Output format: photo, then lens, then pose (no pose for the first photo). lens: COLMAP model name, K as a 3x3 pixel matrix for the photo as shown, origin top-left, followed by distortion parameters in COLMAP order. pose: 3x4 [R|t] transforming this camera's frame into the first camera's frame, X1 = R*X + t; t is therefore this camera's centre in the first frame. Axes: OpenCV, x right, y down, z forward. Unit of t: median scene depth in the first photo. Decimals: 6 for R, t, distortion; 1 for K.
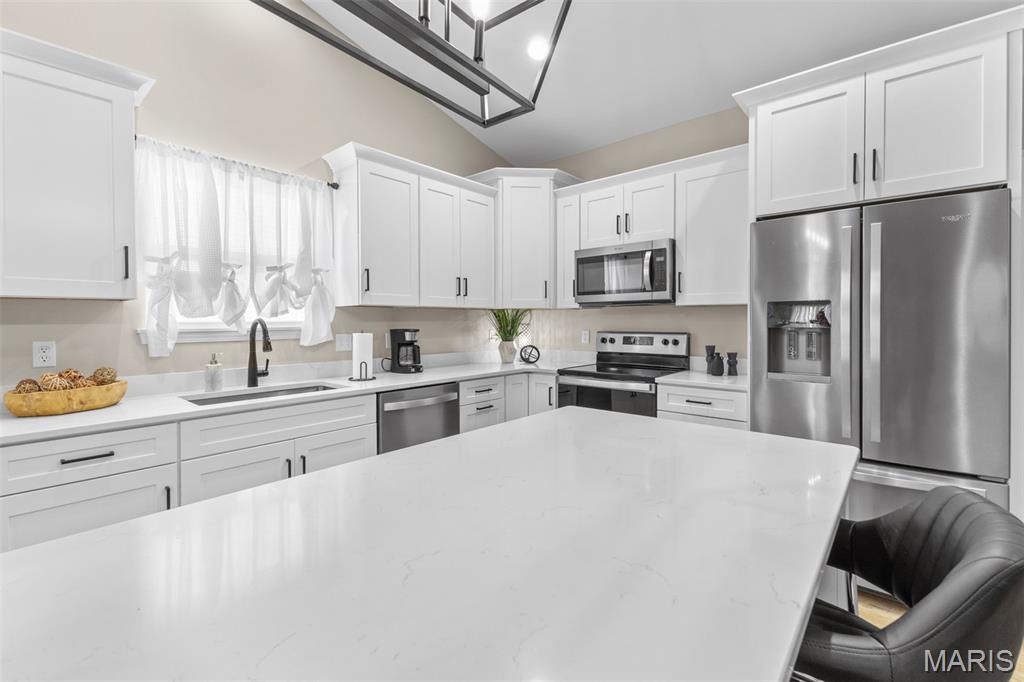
lens RADIAL K [[450.5, 0, 511.1], [0, 450.5, 324.6], [0, 0, 1]] dist [0.015245, -0.005976]
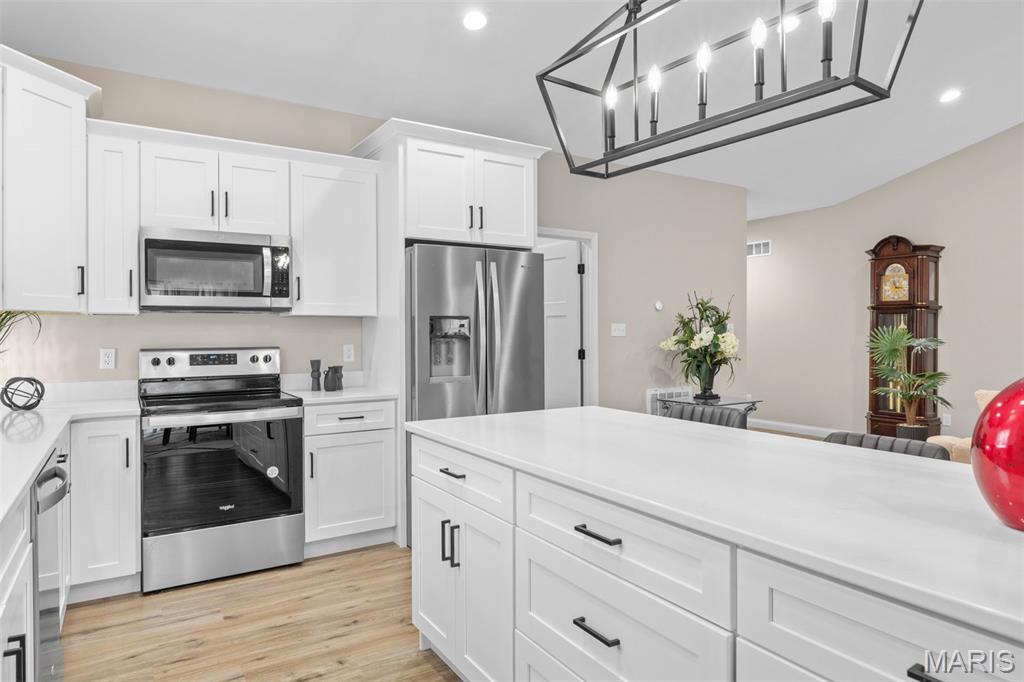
lens RADIAL K [[627.0, 0, 508.8], [0, 627.0, 337.4], [0, 0, 1]] dist [0.001406, -0.008322]
pose [[0.294990, -0.005618, 0.955484, -0.675063], [0.009975, 0.999946, 0.002800, 0.000836], [-0.955448, 0.008705, 0.295030, 0.258003]]
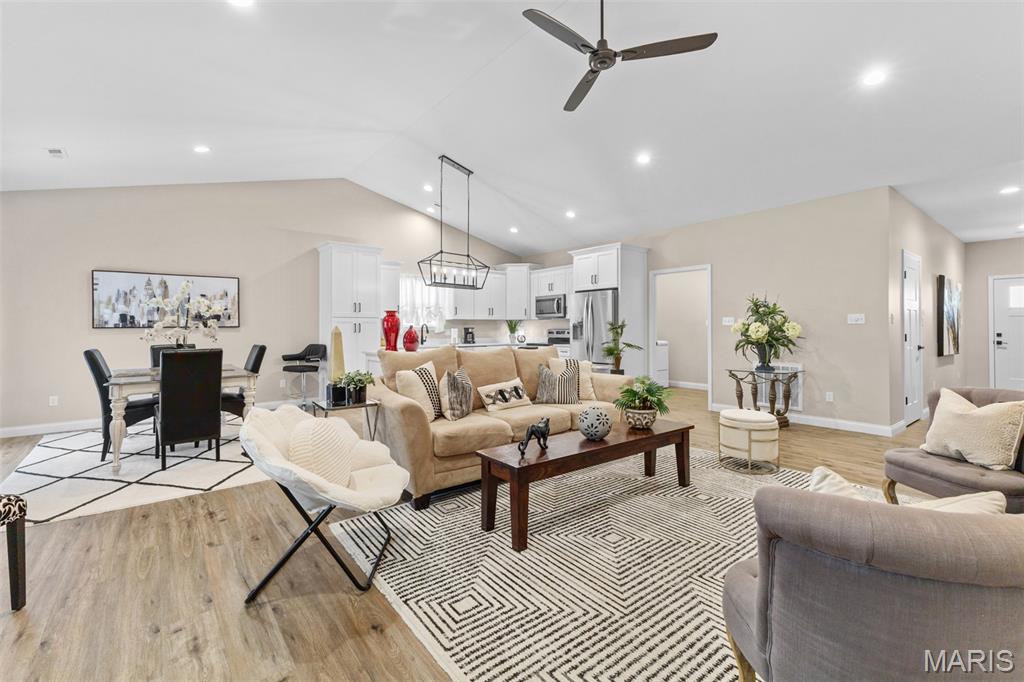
lens RADIAL K [[450.5, 0, 523.8], [0, 450.5, 321.7], [0, 0, 1]] dist [0.015245, -0.005976]
pose [[0.986621, -0.002783, -0.163007, 0.571532], [-0.001032, 0.999728, -0.023312, 0.040246], [0.163028, 0.023169, 0.986349, -1.747848]]
